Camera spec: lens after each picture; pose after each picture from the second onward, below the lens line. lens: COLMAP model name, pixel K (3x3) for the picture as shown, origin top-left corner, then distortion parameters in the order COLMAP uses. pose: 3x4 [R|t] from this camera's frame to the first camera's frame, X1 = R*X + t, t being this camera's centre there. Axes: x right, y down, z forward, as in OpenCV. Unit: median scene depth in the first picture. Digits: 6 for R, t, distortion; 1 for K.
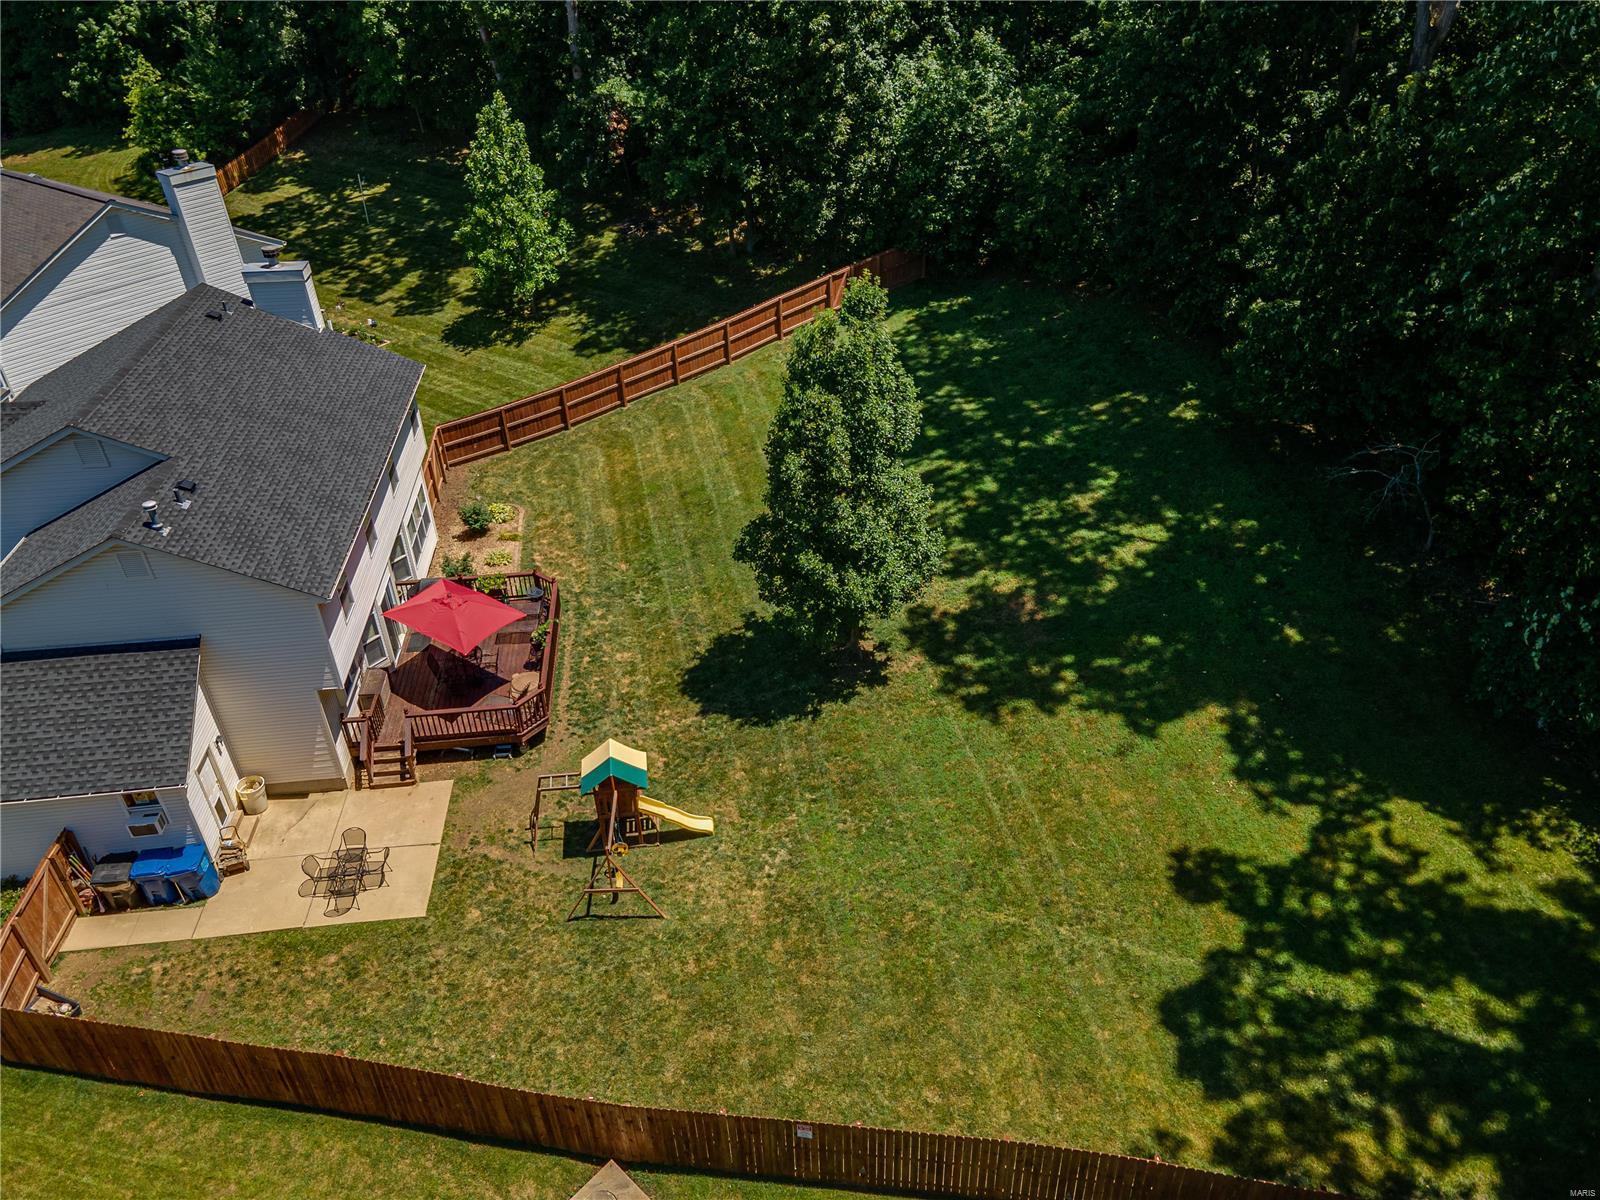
lens RADIAL K [[1154.6, 0, 795.8], [0, 1154.6, 603.7], [0, 0, 1]] dist [0.006936, 0.054235]
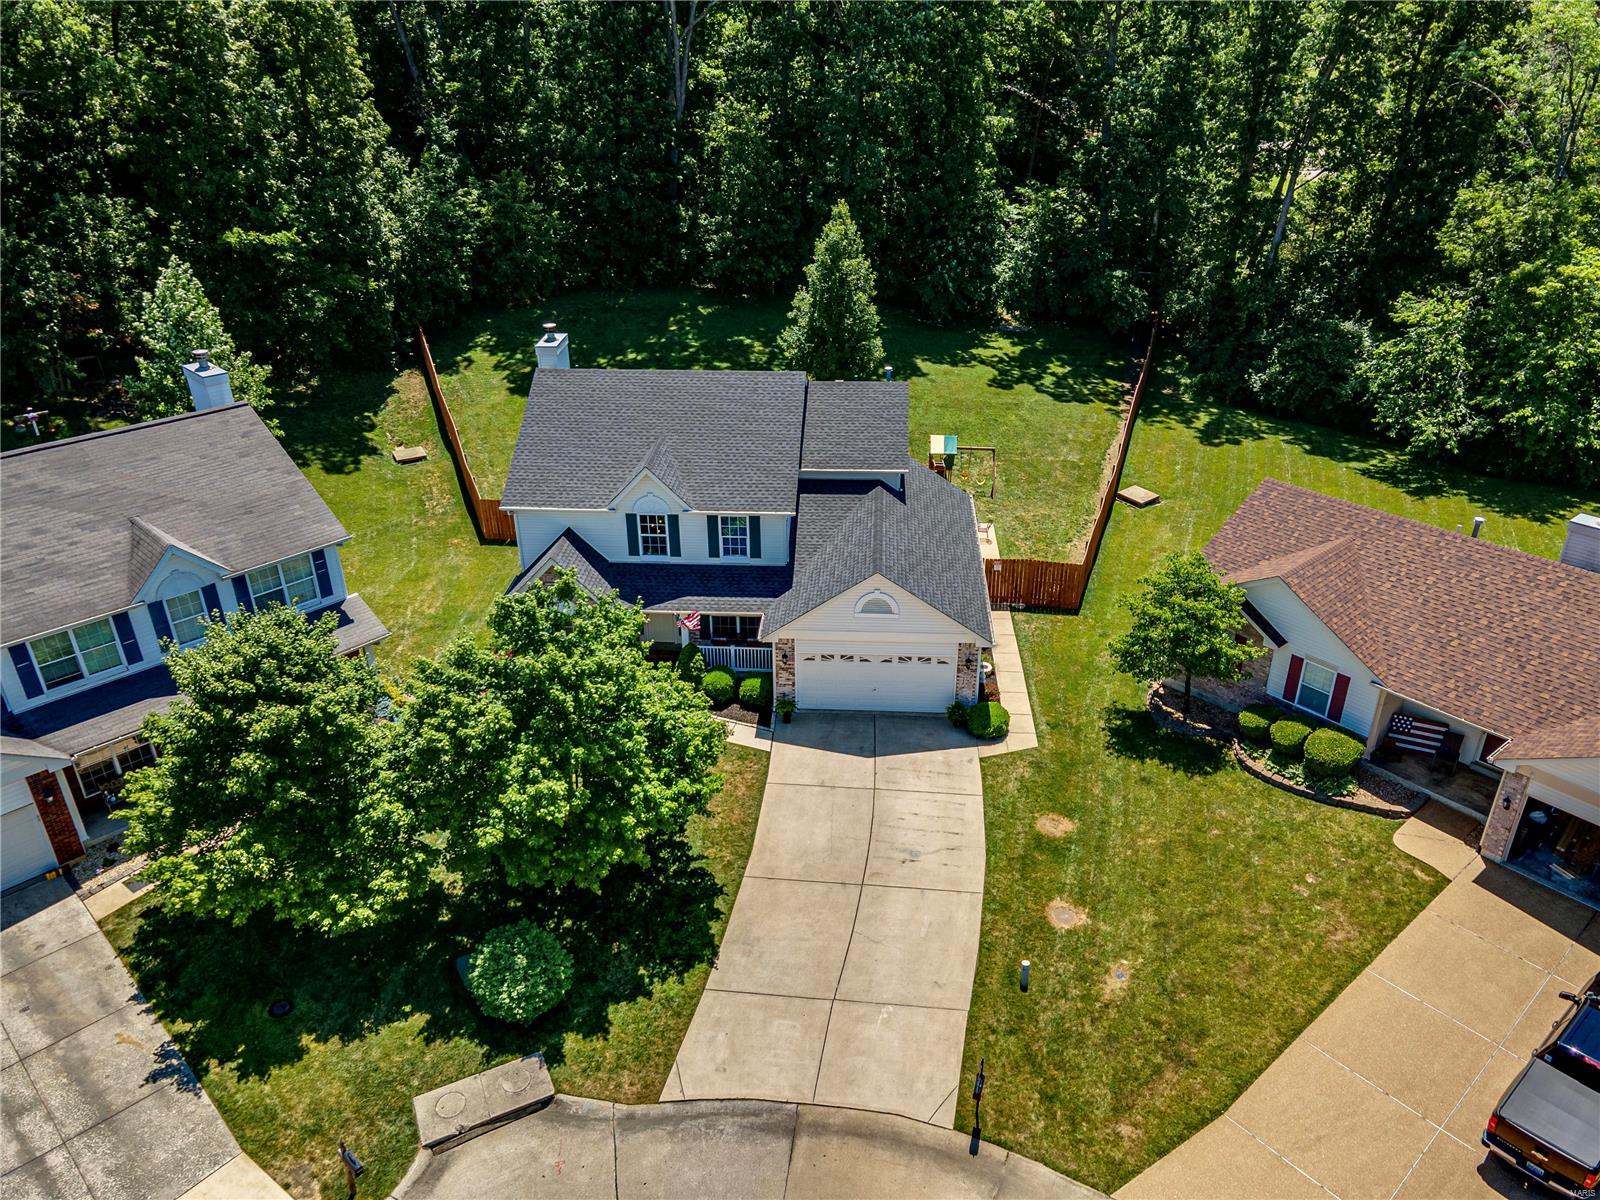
lens RADIAL K [[1154.6, 0, 793.8], [0, 1154.6, 589.2], [0, 0, 1]] dist [0.006936, 0.054235]
pose [[0.170563, -0.452489, 0.875307, -1.822498], [0.569567, 0.770156, 0.287146, -0.345092], [-0.804053, 0.449570, 0.389083, 0.484338]]
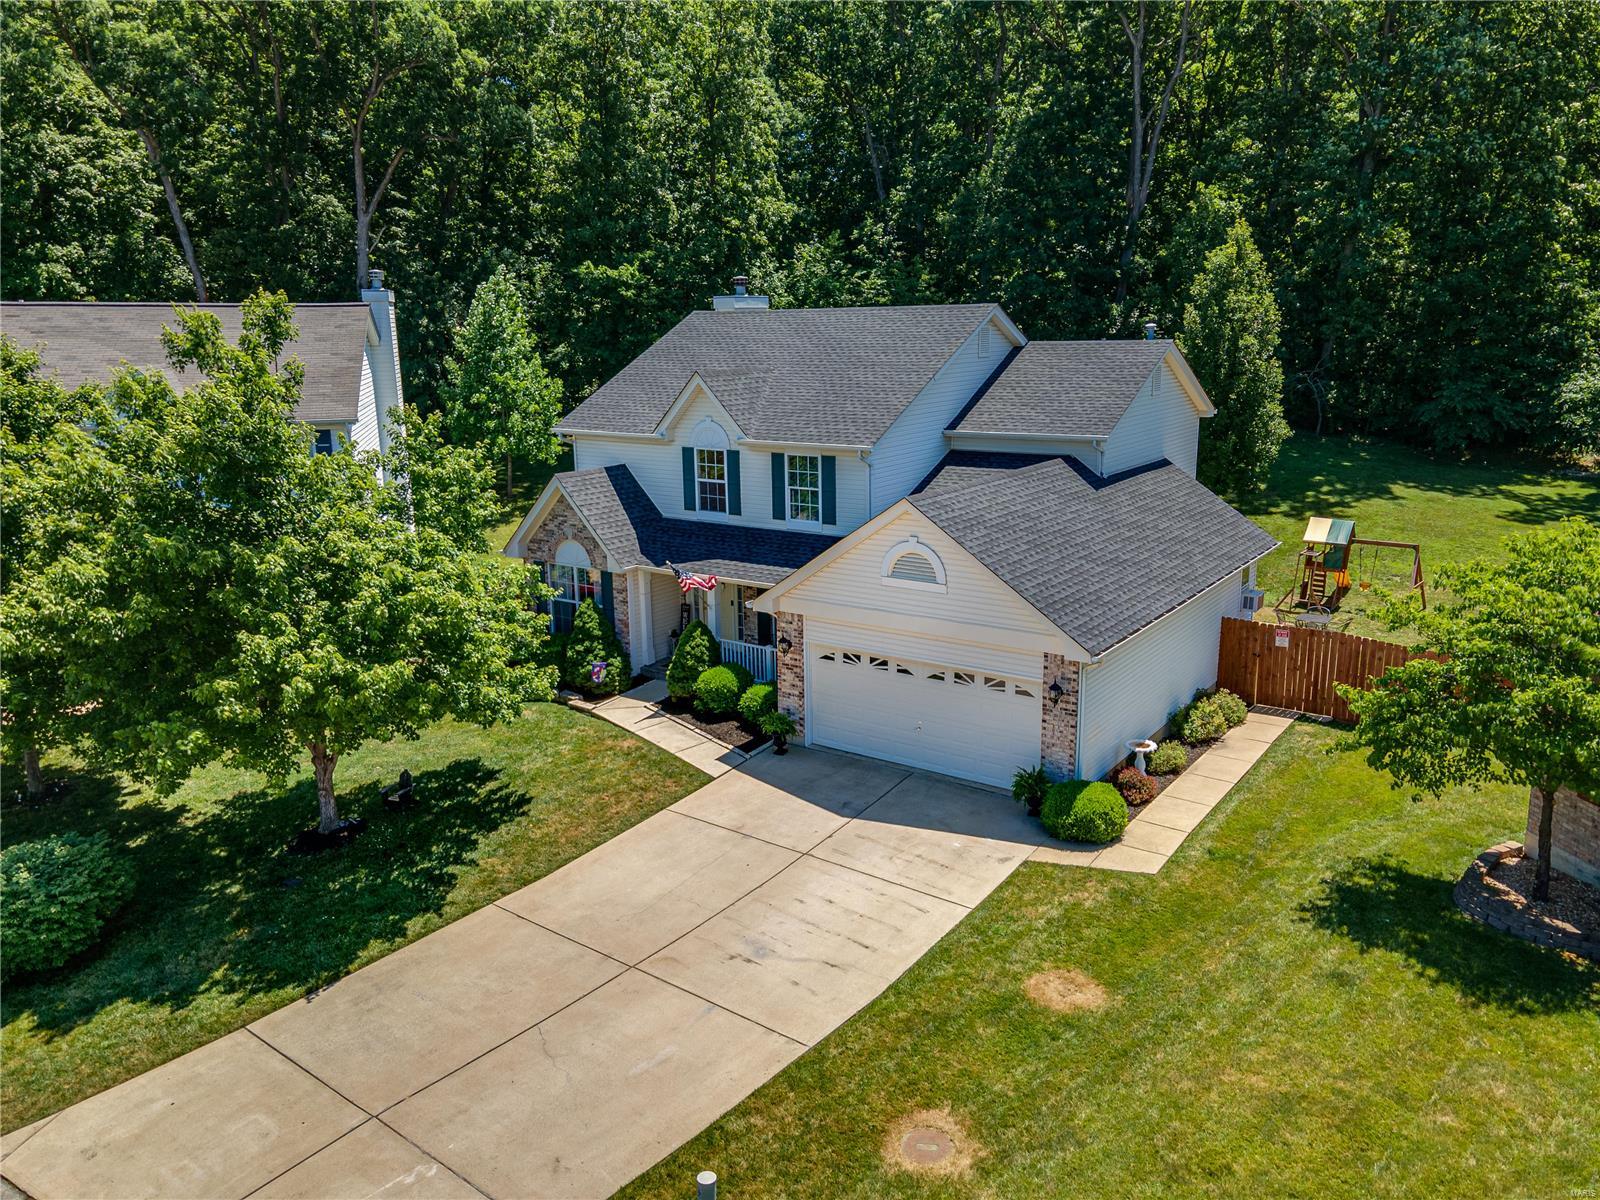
lens RADIAL K [[1154.6, 0, 798.0], [0, 1154.6, 600.0], [0, 0, 1]] dist [0.006936, 0.054235]
pose [[0.660706, -0.180860, 0.728531, -1.355926], [0.439641, 0.879896, -0.180274, 0.155756], [-0.608428, 0.439400, 0.660866, 0.471337]]
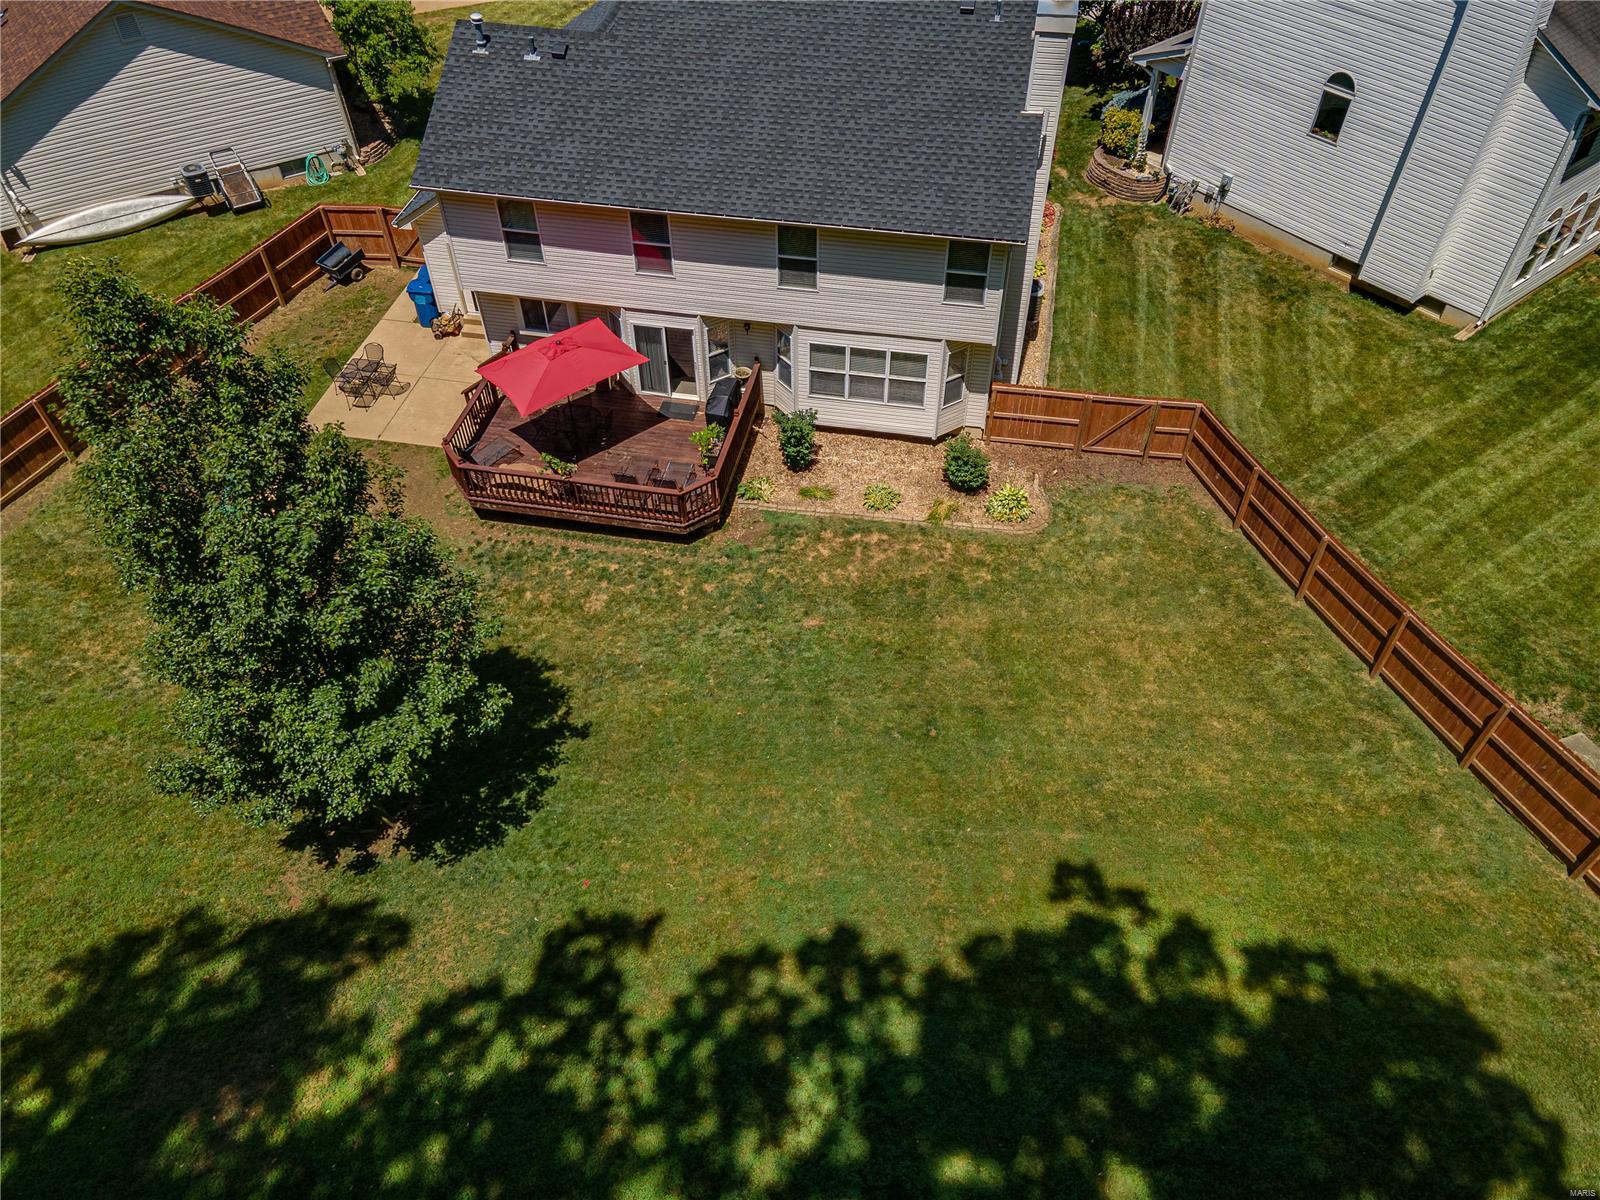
lens RADIAL K [[1154.6, 0, 805.6], [0, 1154.6, 602.7], [0, 0, 1]] dist [0.006936, 0.054235]
pose [[-0.274319, 0.719698, -0.637796, 0.320282], [-0.545307, 0.429875, 0.719616, -0.623761], [0.792079, 0.545199, 0.274534, 1.009684]]
